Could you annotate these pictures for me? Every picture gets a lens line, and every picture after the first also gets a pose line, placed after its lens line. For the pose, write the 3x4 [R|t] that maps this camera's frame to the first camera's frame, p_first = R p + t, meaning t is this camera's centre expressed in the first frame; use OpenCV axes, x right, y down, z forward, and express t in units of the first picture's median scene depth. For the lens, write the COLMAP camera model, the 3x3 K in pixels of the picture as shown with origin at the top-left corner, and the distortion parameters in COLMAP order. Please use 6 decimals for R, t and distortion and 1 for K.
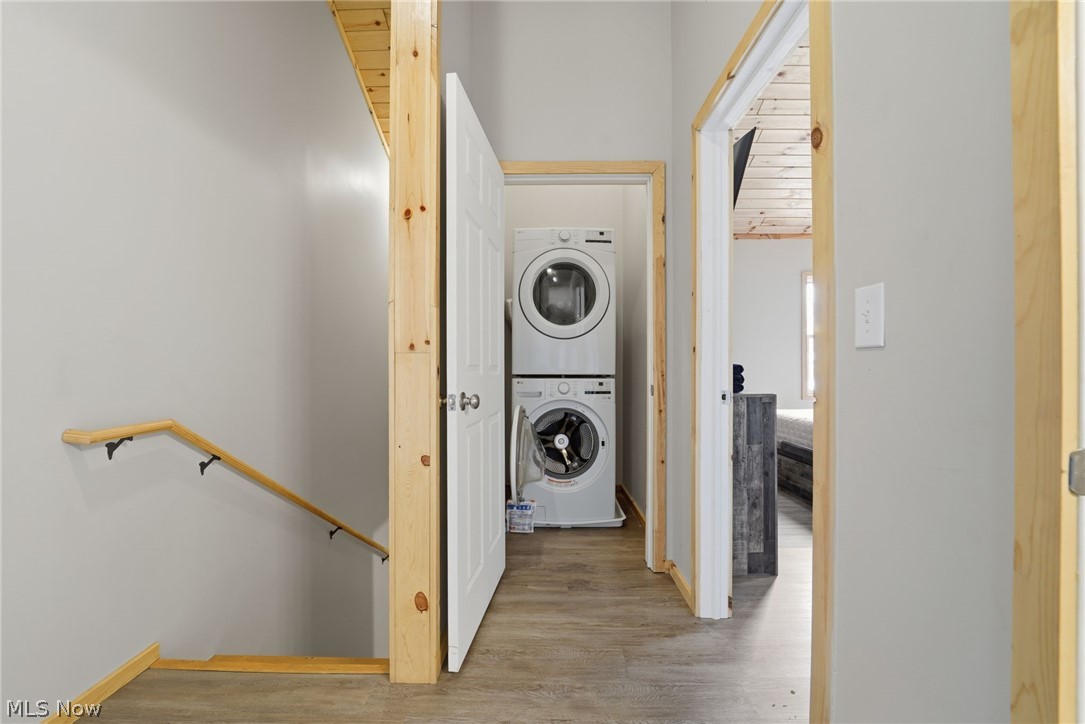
lens RADIAL K [[445.9, 0, 541.0], [0, 445.9, 370.0], [0, 0, 1]] dist [-0.023963, -0.000016]
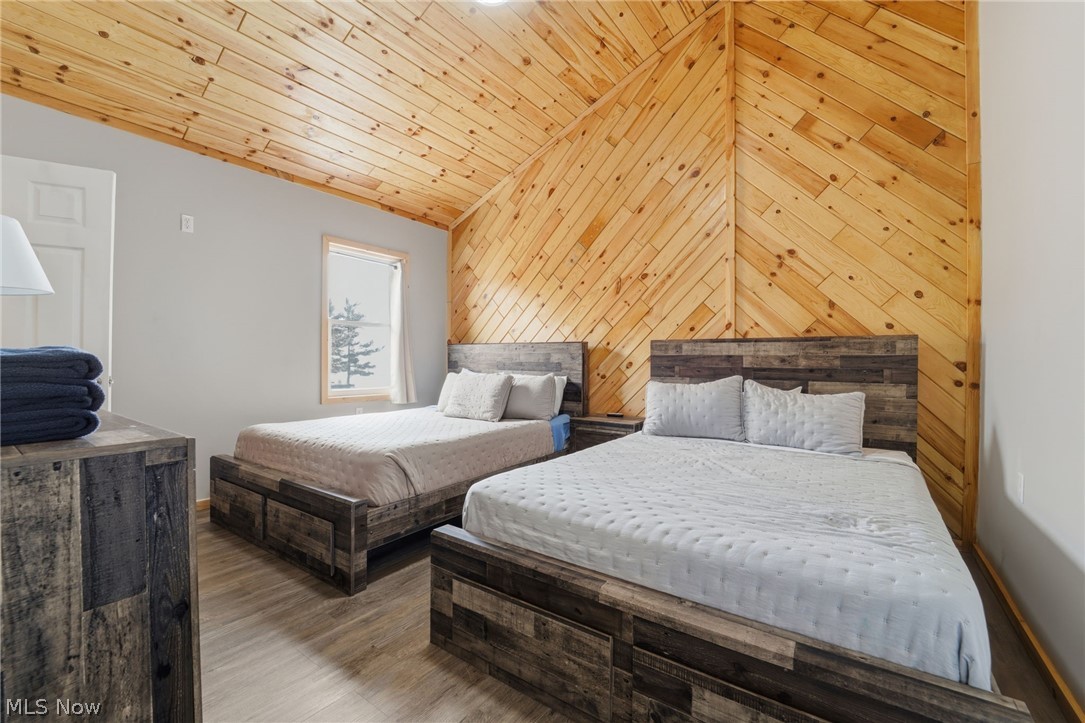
lens RADIAL K [[445.9, 0, 541.0], [0, 445.9, 369.5], [0, 0, 1]] dist [-0.023963, -0.000016]
pose [[0.570628, 0.000824, 0.821208, 0.375055], [-0.011694, 0.999906, 0.007122, -0.006761], [-0.821125, -0.013668, 0.570584, 0.531137]]
